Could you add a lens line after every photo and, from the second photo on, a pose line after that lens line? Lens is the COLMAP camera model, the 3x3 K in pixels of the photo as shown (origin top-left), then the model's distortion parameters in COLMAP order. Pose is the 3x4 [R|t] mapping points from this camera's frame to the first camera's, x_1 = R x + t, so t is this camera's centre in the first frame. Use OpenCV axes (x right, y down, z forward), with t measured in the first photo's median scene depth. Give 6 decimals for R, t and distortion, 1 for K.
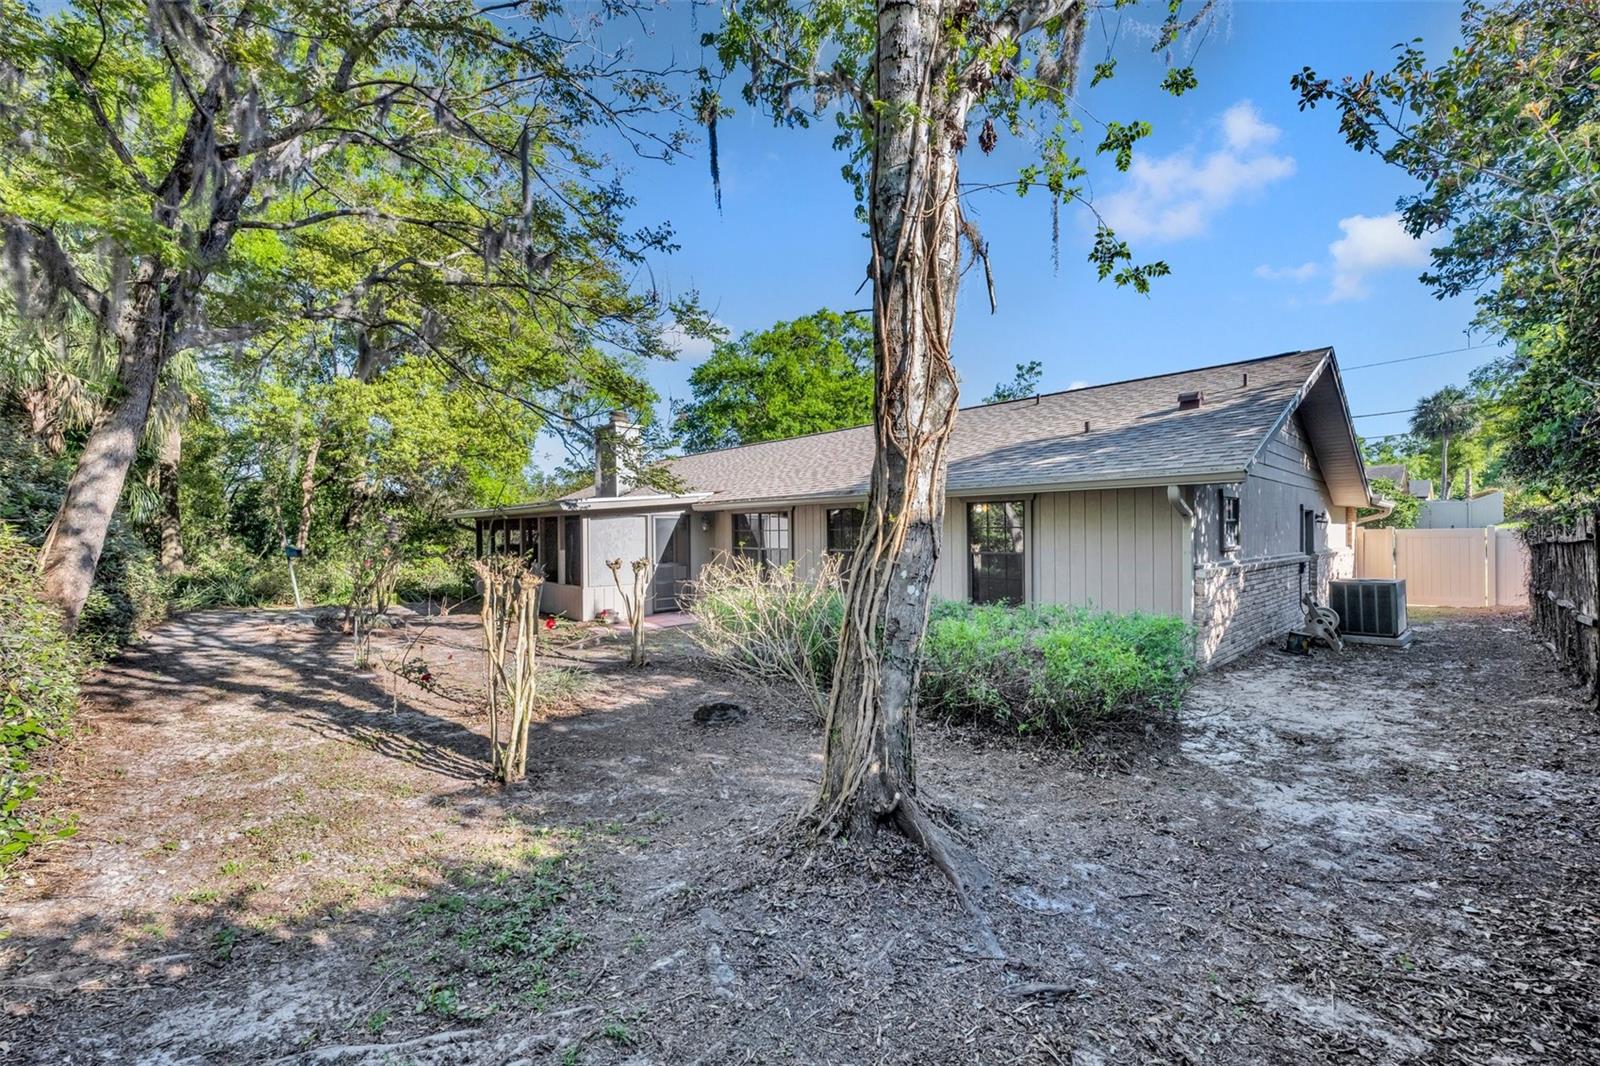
lens RADIAL K [[639.1, 0, 785.1], [0, 639.1, 537.5], [0, 0, 1]] dist [-0.002230, -0.000240]
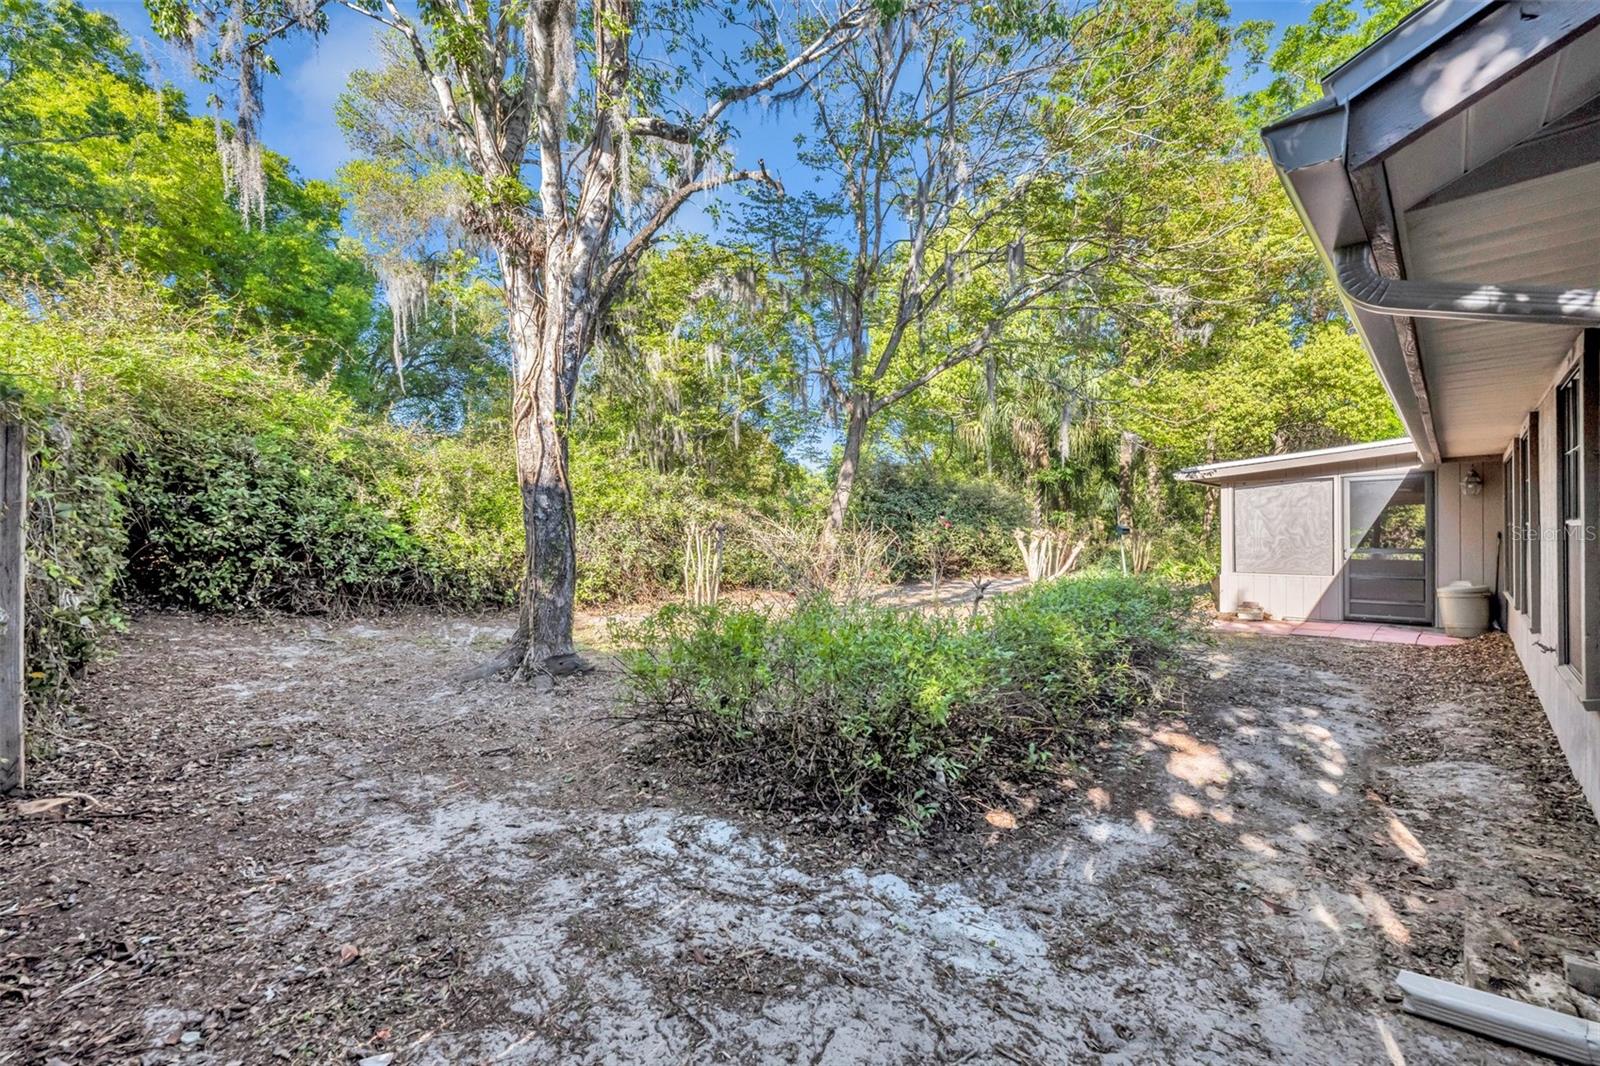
lens RADIAL K [[639.1, 0, 785.1], [0, 639.1, 537.5], [0, 0, 1]] dist [-0.002230, -0.000240]
pose [[0.020030, 0.009490, -0.999754, 1.231595], [-0.001664, 0.999954, 0.009458, 0.062704], [0.999798, 0.001474, 0.020045, 1.072998]]
